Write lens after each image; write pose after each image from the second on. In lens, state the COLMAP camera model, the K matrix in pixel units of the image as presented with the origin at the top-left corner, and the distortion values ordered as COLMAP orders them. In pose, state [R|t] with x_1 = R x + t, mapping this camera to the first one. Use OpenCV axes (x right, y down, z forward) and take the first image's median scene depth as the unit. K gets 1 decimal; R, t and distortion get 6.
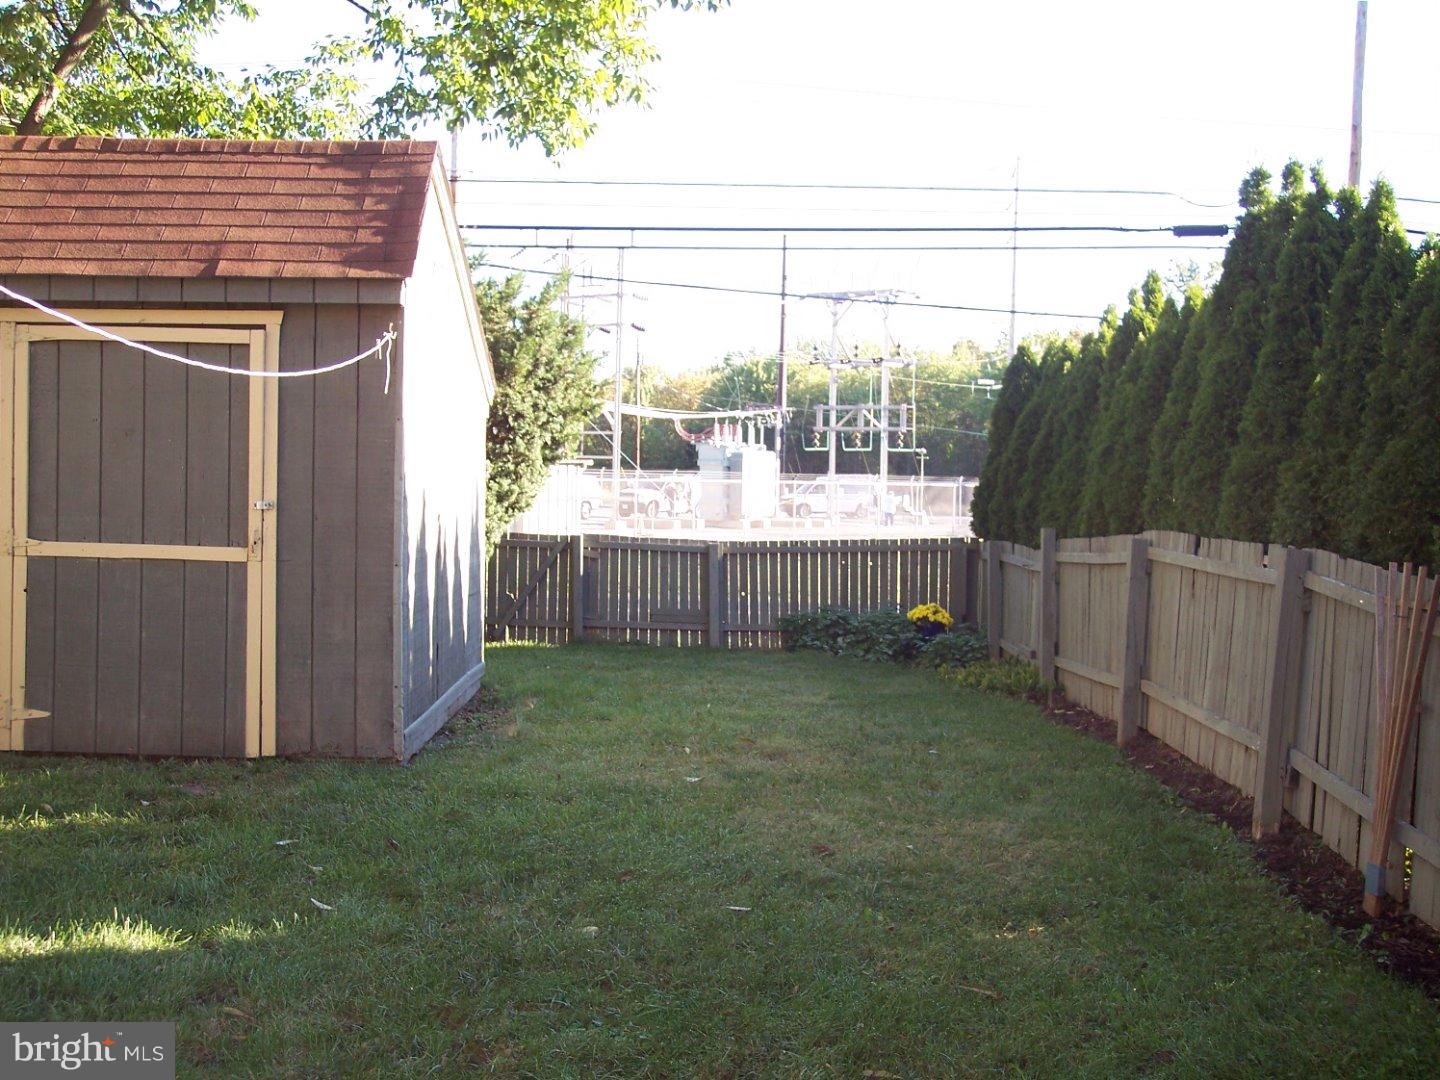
lens RADIAL K [[1645.0, 0, 745.0], [0, 1645.0, 542.0], [0, 0, 1]] dist [-0.166656, 0.274465]
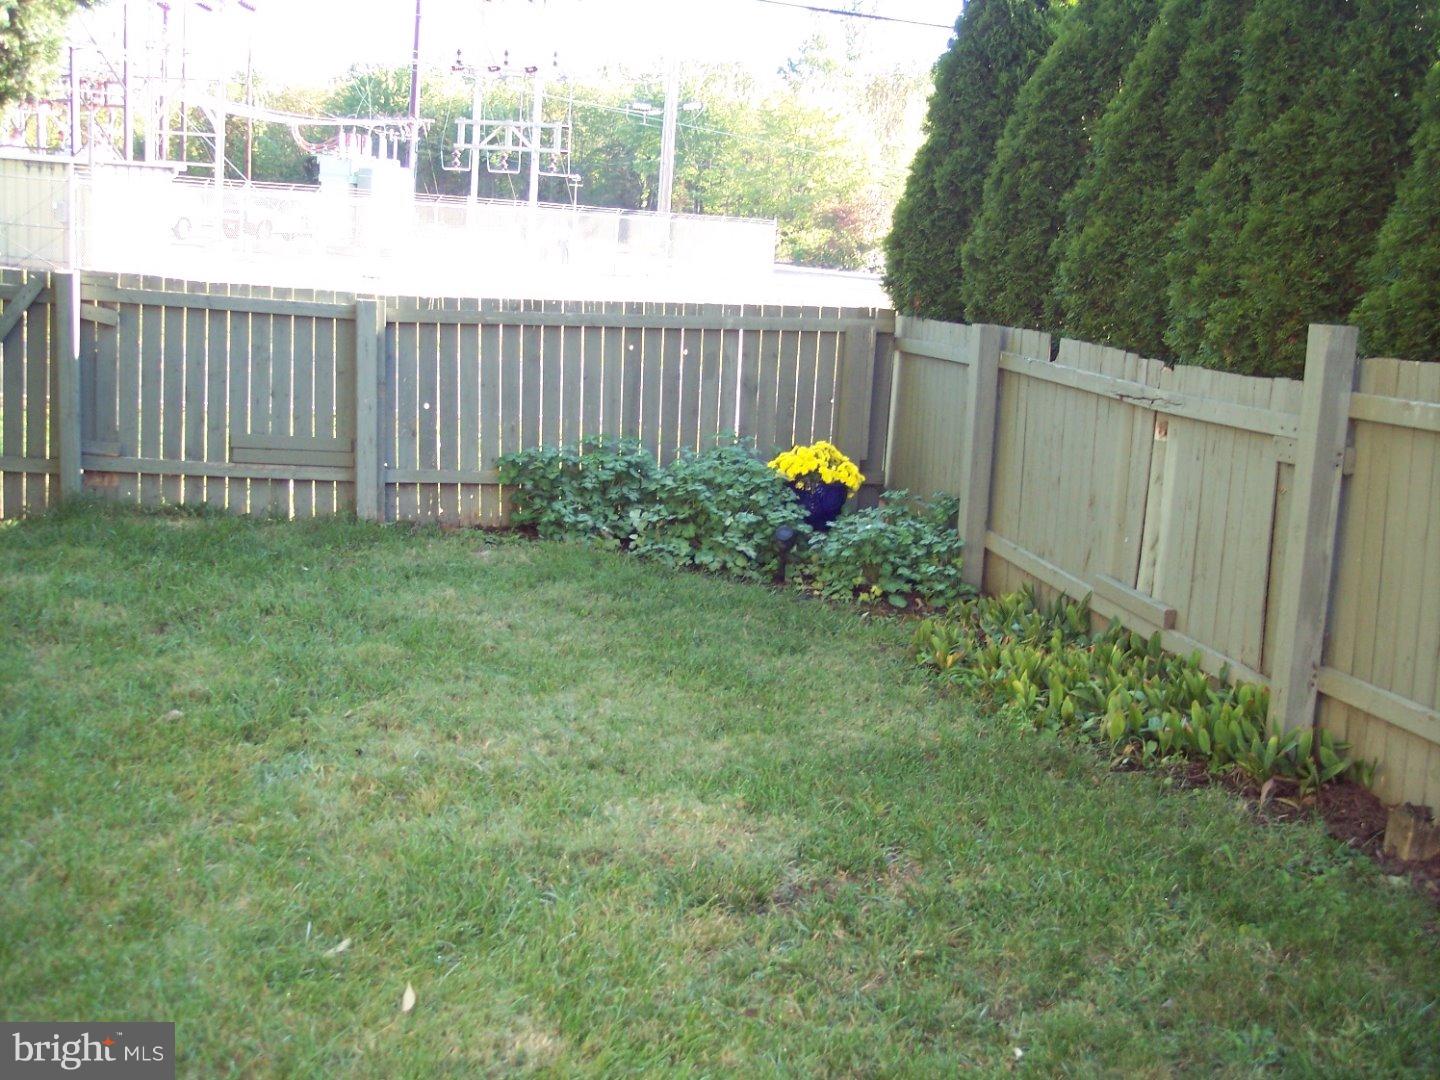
lens RADIAL K [[1645.0, 0, 745.0], [0, 1645.0, 542.0], [0, 0, 1]] dist [-0.166656, 0.274465]
pose [[0.973321, 0.008497, 0.229289, -0.004988], [-0.045177, 0.986849, 0.155201, -0.002042], [-0.224955, -0.161419, 0.960905, 0.127468]]
